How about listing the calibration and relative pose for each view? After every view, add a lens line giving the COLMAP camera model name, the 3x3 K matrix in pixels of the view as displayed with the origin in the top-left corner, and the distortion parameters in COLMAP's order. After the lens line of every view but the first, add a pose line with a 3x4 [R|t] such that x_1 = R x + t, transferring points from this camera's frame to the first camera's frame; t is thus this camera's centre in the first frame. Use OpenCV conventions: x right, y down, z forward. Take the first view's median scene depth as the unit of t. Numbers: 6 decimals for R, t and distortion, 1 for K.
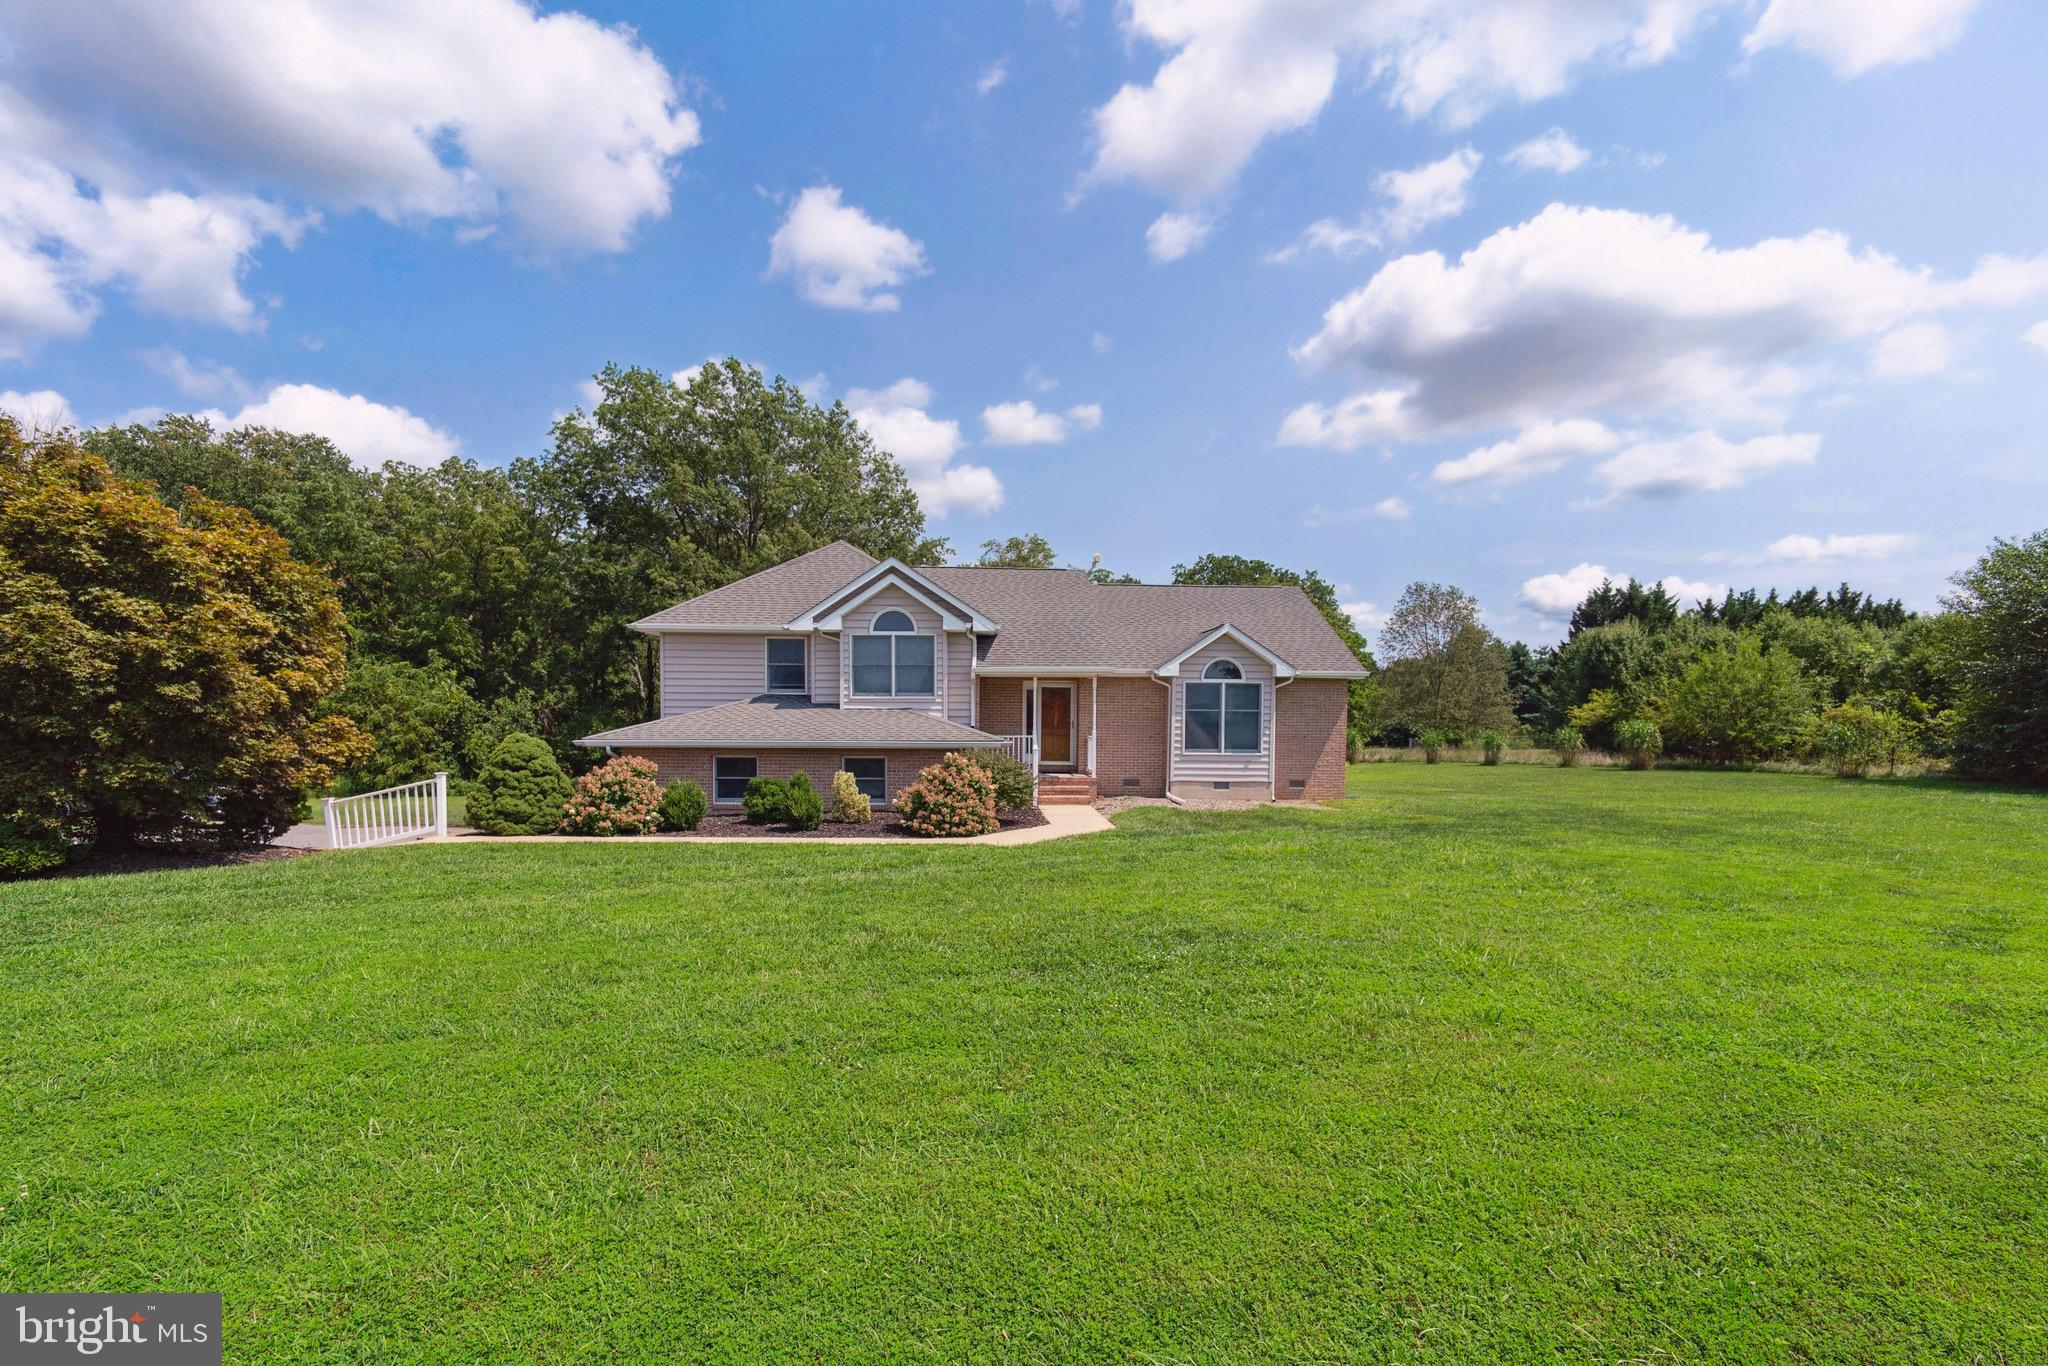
lens RADIAL K [[907.5, 0, 1027.6], [0, 907.5, 753.1], [0, 0, 1]] dist [-0.006680, 0.000751]
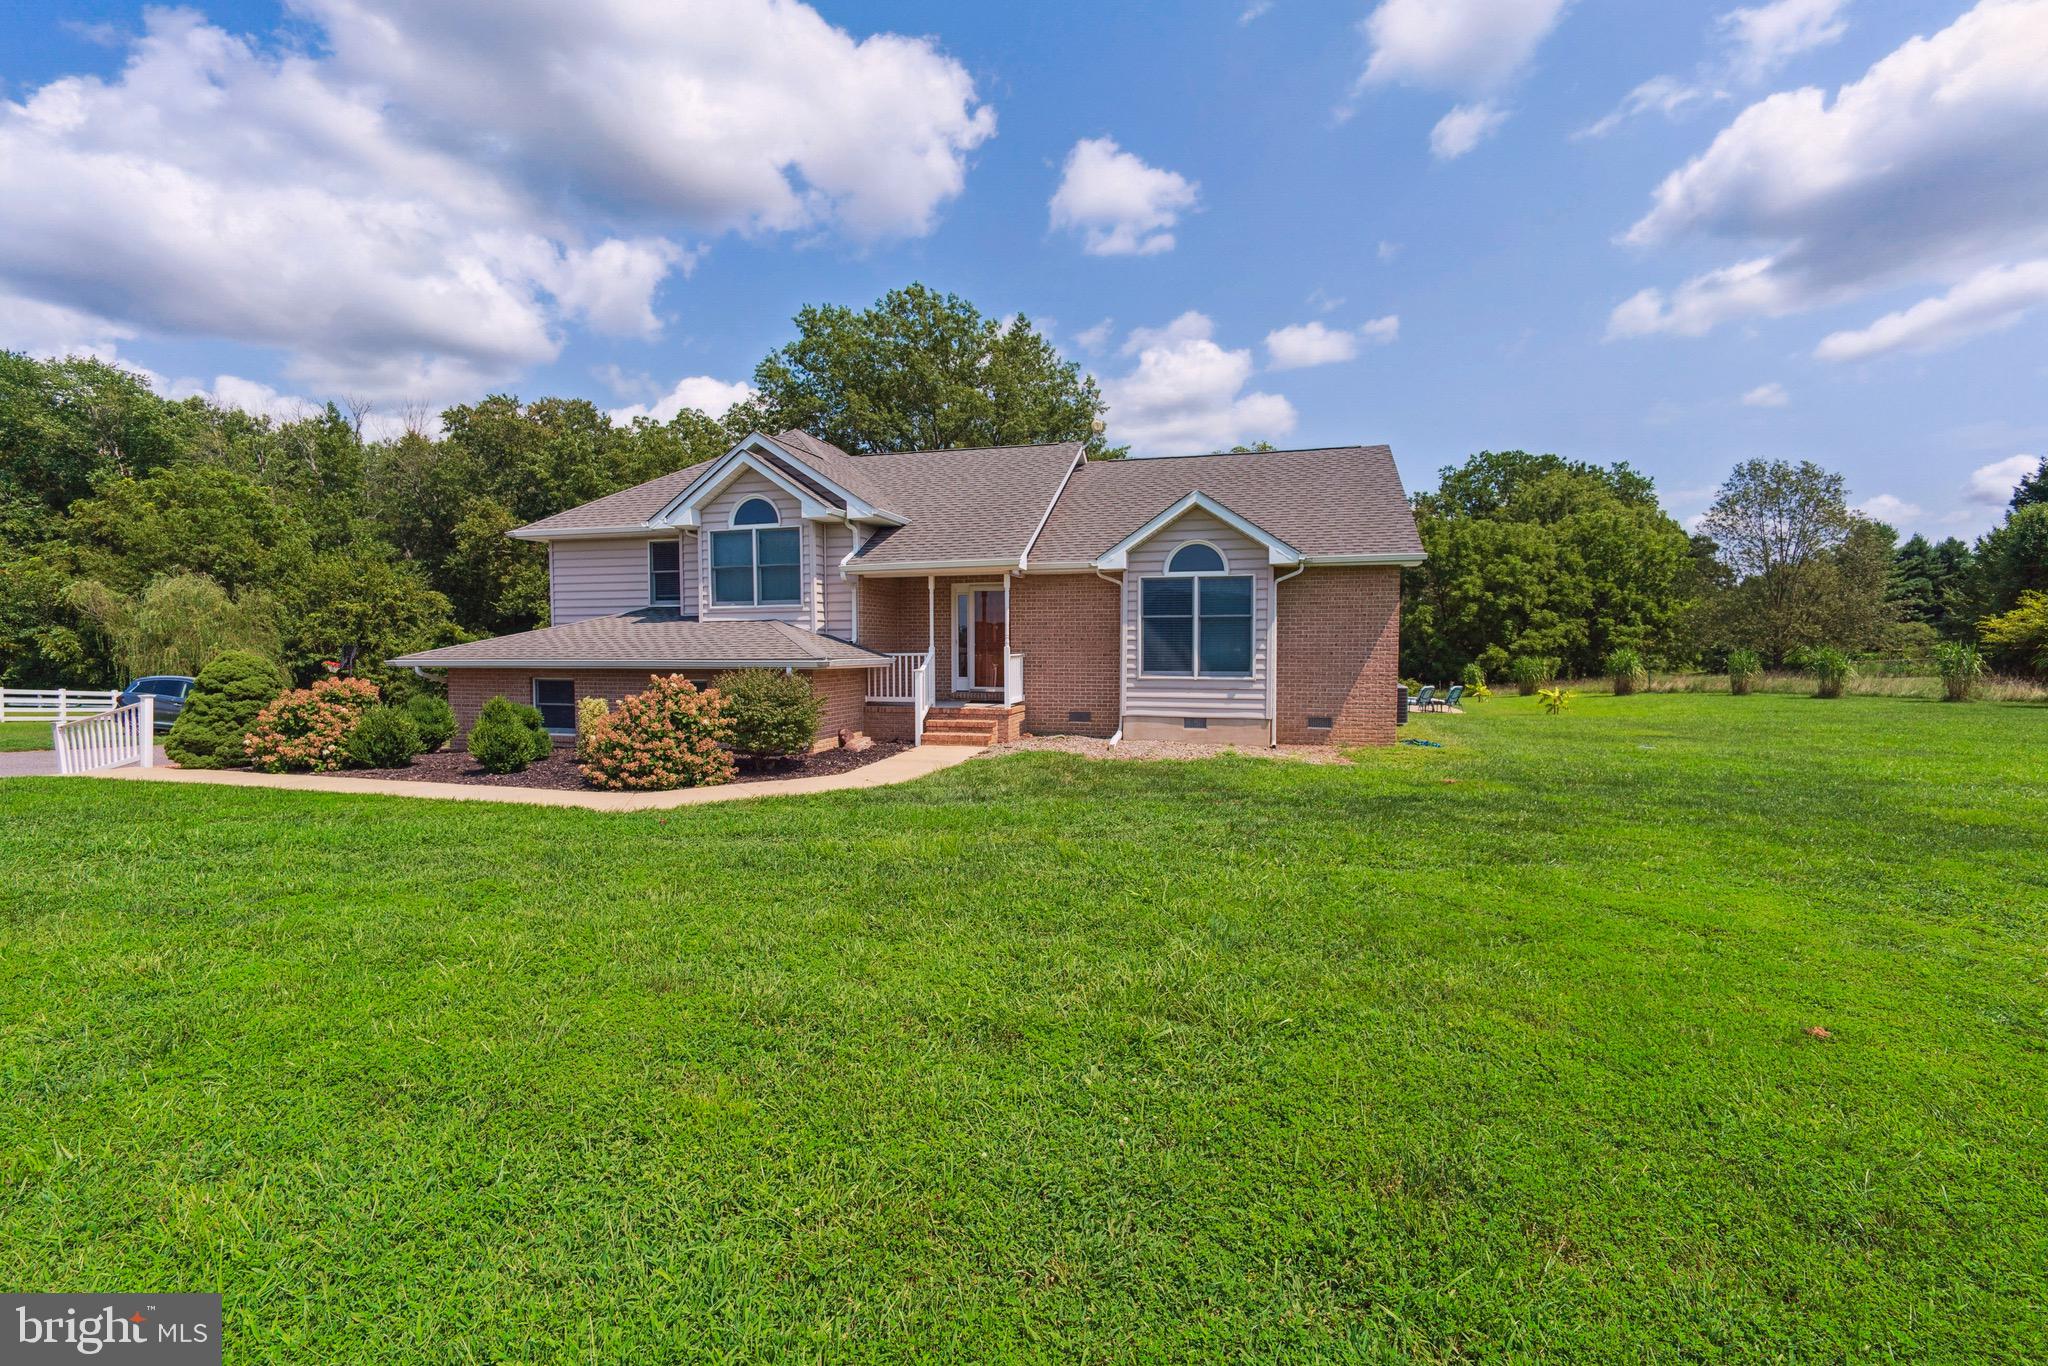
lens RADIAL K [[892.0, 0, 1024.6], [0, 892.0, 636.4], [0, 0, 1]] dist [-0.003070, 0.000456]
pose [[0.950276, -0.012270, -0.311166, 0.301881], [-0.003061, 0.998807, -0.048730, 0.002946], [0.311393, 0.047260, 0.949105, 0.302110]]
